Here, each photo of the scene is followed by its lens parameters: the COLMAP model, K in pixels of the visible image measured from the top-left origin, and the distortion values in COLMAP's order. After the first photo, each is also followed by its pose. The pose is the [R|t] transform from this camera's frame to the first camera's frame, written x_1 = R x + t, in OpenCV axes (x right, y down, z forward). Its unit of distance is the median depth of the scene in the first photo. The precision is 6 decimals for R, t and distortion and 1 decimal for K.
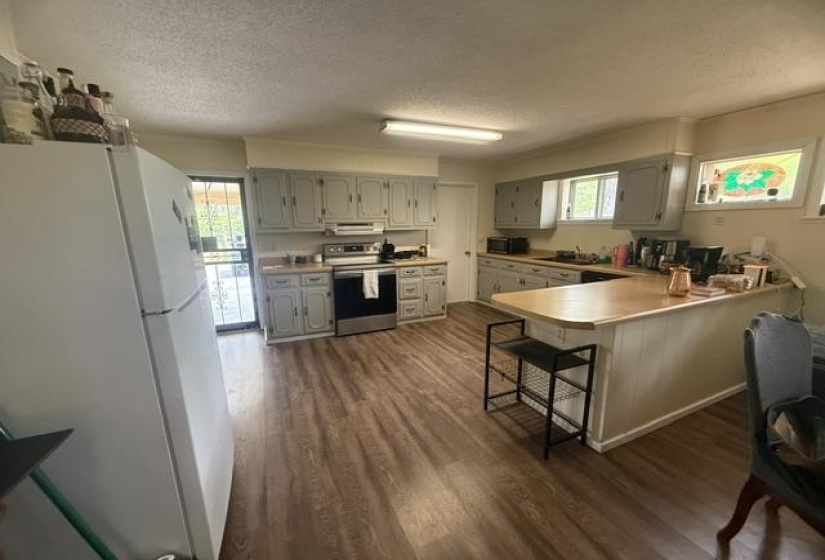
lens RADIAL K [[323.6, 0, 414.6], [0, 323.6, 296.1], [0, 0, 1]] dist [-0.000179, 0.000037]
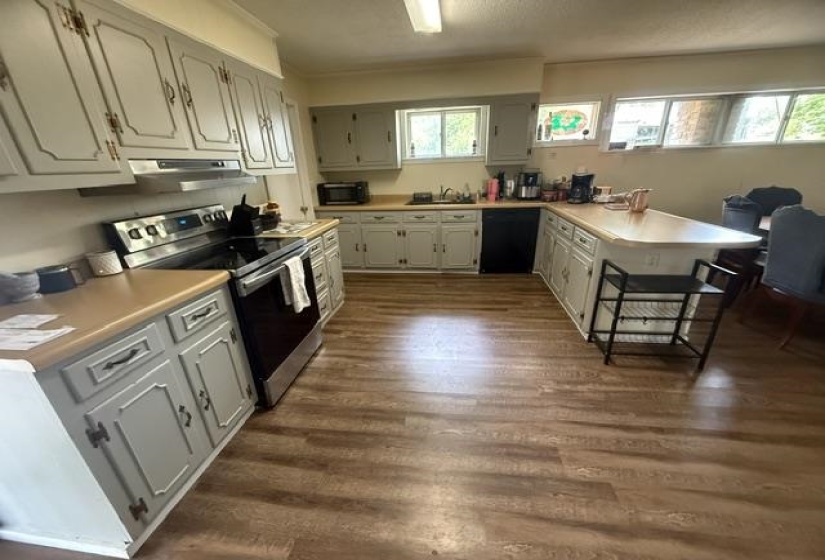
lens RADIAL K [[322.7, 0, 410.1], [0, 322.7, 299.8], [0, 0, 1]] dist [-0.000395, -0.000132]
pose [[0.543619, -0.332471, 0.770676, -0.456416], [0.212617, 0.942801, 0.256750, -0.110526], [-0.811956, 0.024285, 0.583214, 0.573788]]
